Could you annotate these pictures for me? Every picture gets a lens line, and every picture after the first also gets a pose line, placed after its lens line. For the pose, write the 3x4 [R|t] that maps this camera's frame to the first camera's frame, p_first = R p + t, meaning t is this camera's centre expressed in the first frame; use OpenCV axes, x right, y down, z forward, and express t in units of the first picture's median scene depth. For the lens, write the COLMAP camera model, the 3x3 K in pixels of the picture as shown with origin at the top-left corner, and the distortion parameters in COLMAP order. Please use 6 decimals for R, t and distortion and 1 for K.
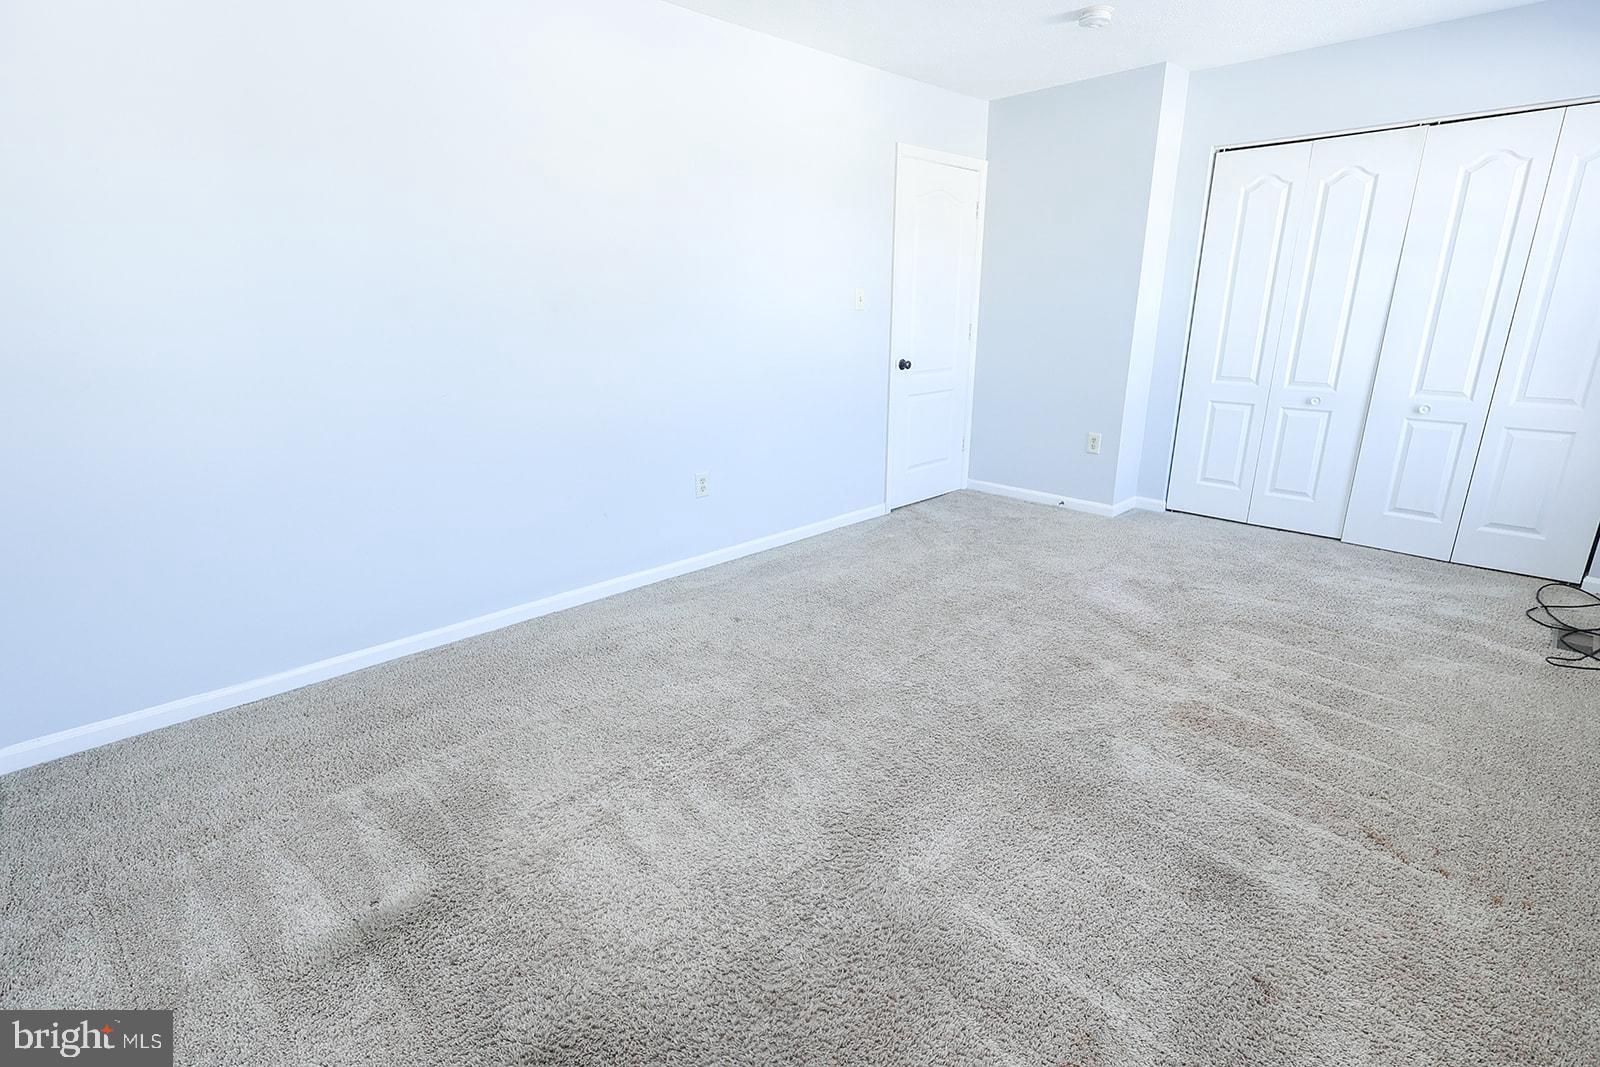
lens RADIAL K [[740.5, 0, 793.0], [0, 740.5, 525.3], [0, 0, 1]] dist [-0.003022, -0.000991]
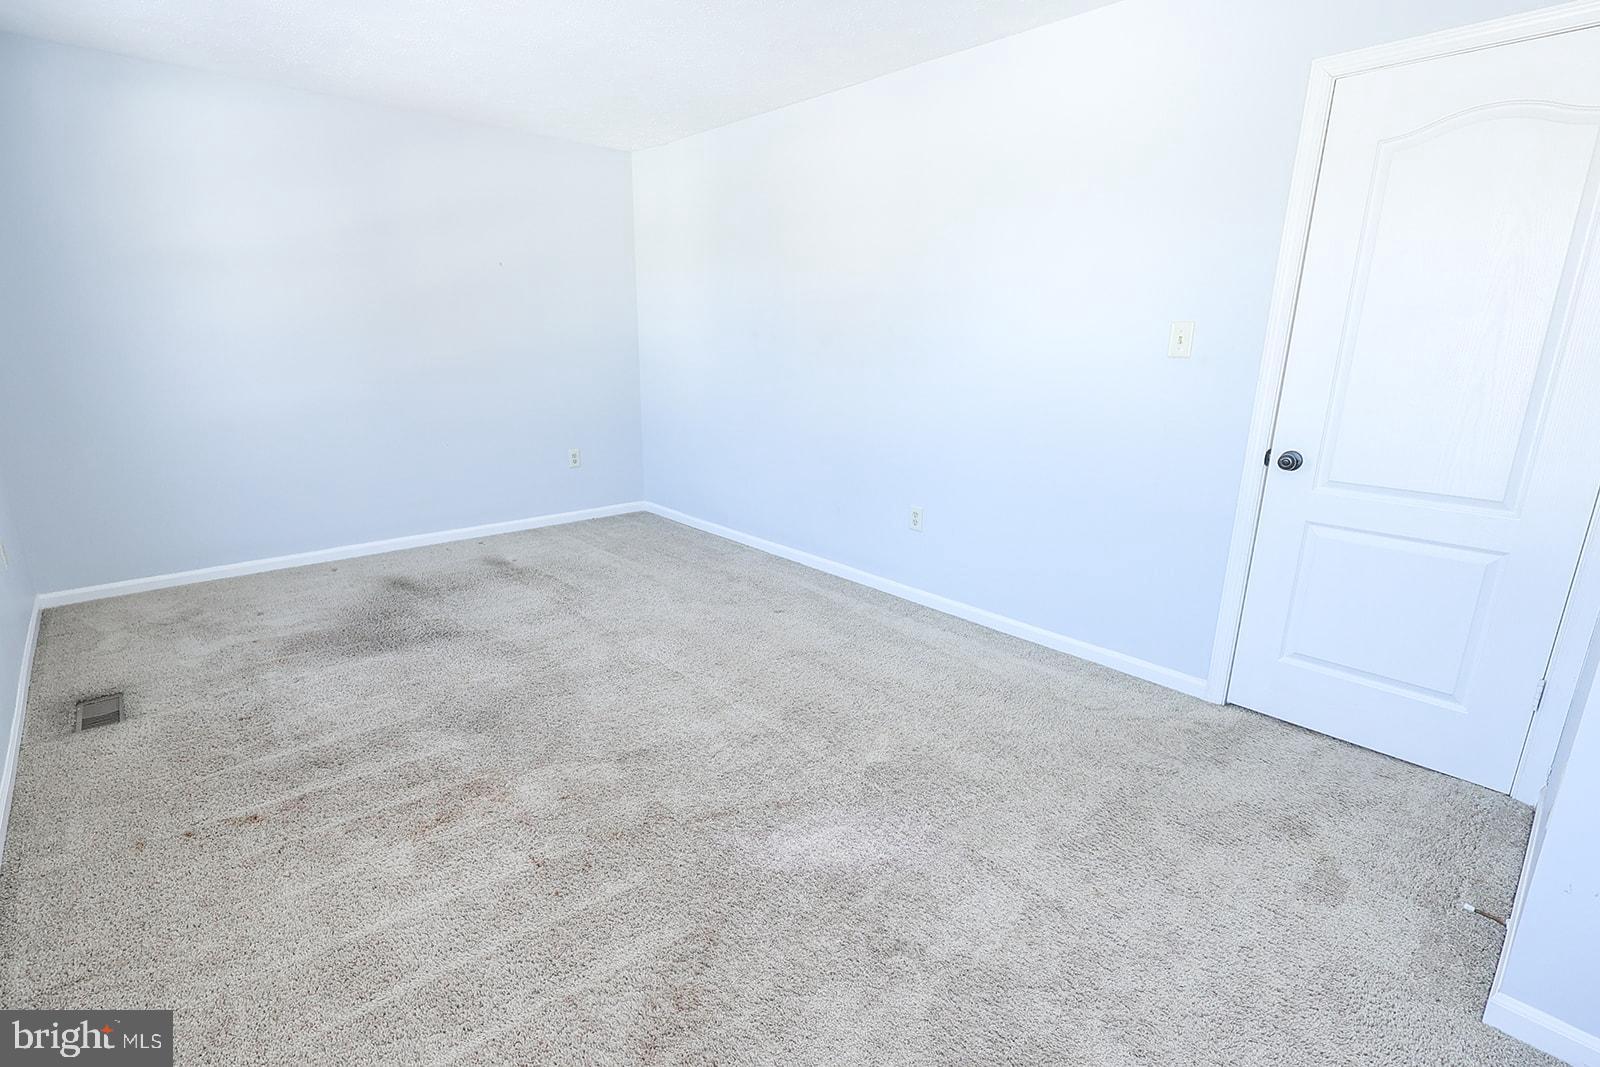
lens RADIAL K [[740.5, 0, 793.0], [0, 740.5, 525.3], [0, 0, 1]] dist [-0.003022, -0.000991]
pose [[-0.018076, 0.248860, -0.968371, 0.911349], [-0.304948, 0.921009, 0.242381, -0.253845], [0.952198, 0.299684, 0.059241, 0.828404]]
